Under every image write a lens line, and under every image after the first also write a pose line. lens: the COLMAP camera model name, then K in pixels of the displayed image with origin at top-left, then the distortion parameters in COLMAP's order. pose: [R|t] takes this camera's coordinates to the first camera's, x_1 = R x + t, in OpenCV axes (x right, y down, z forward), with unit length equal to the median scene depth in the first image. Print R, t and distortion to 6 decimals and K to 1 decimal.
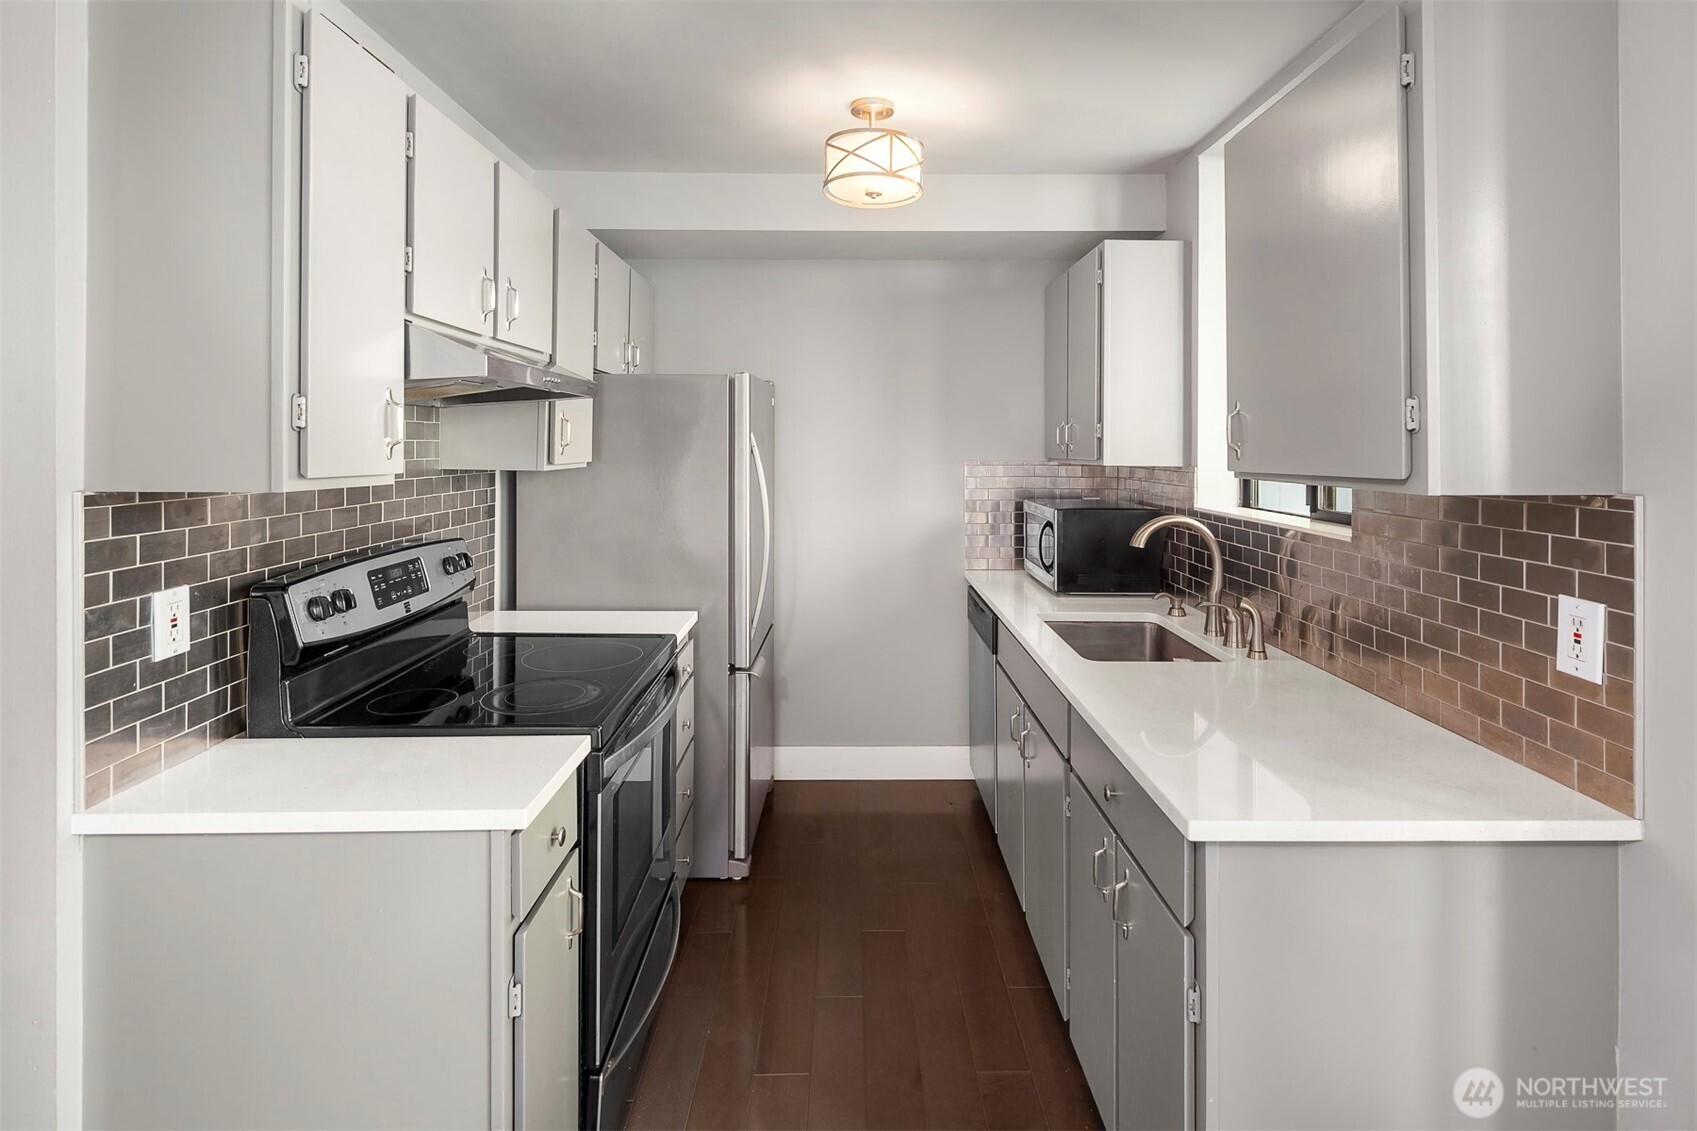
lens RADIAL K [[834.7, 0, 849.0], [0, 834.7, 438.9], [0, 0, 1]] dist [-0.028780, -0.000017]
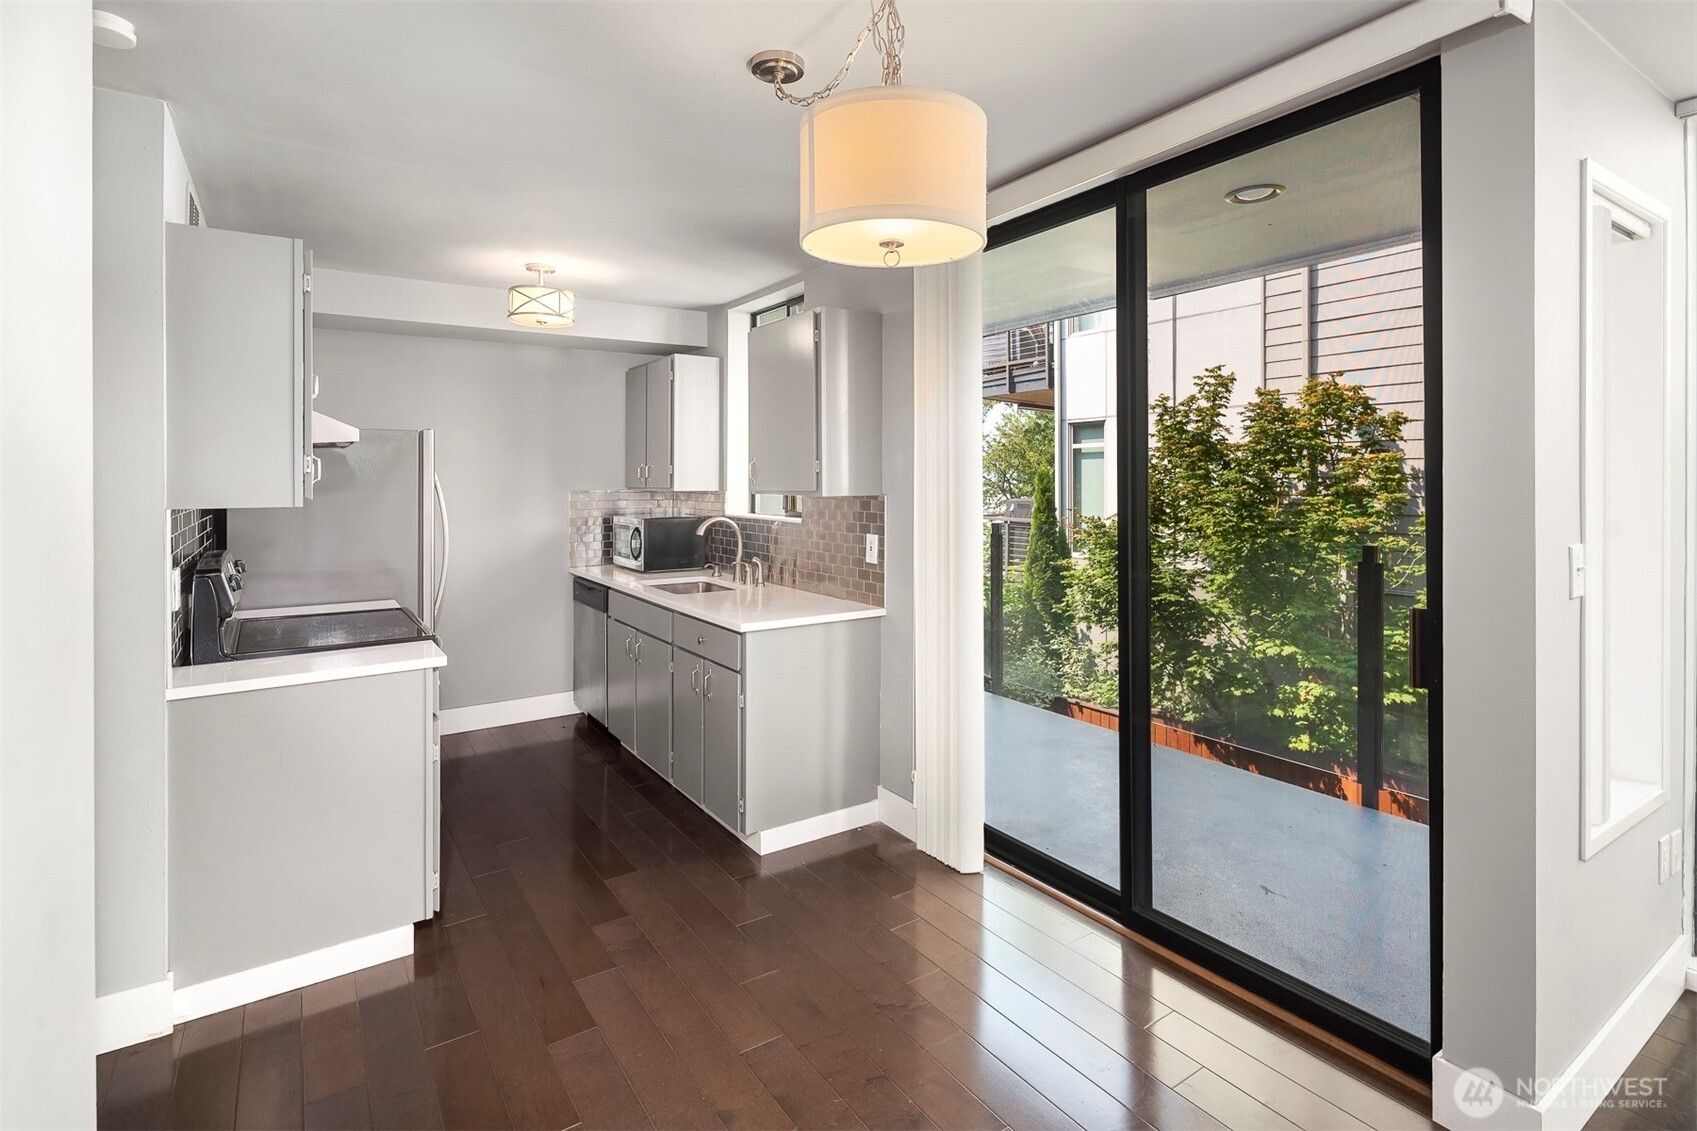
lens RADIAL K [[830.6, 0, 865.8], [0, 830.6, 478.5], [0, 0, 1]] dist [-0.001881, -0.000288]
pose [[0.827324, 0.002421, 0.561720, -0.351837], [-0.004844, 0.999984, 0.002825, 0.001480], [-0.561705, -0.005058, 0.827322, -0.664878]]
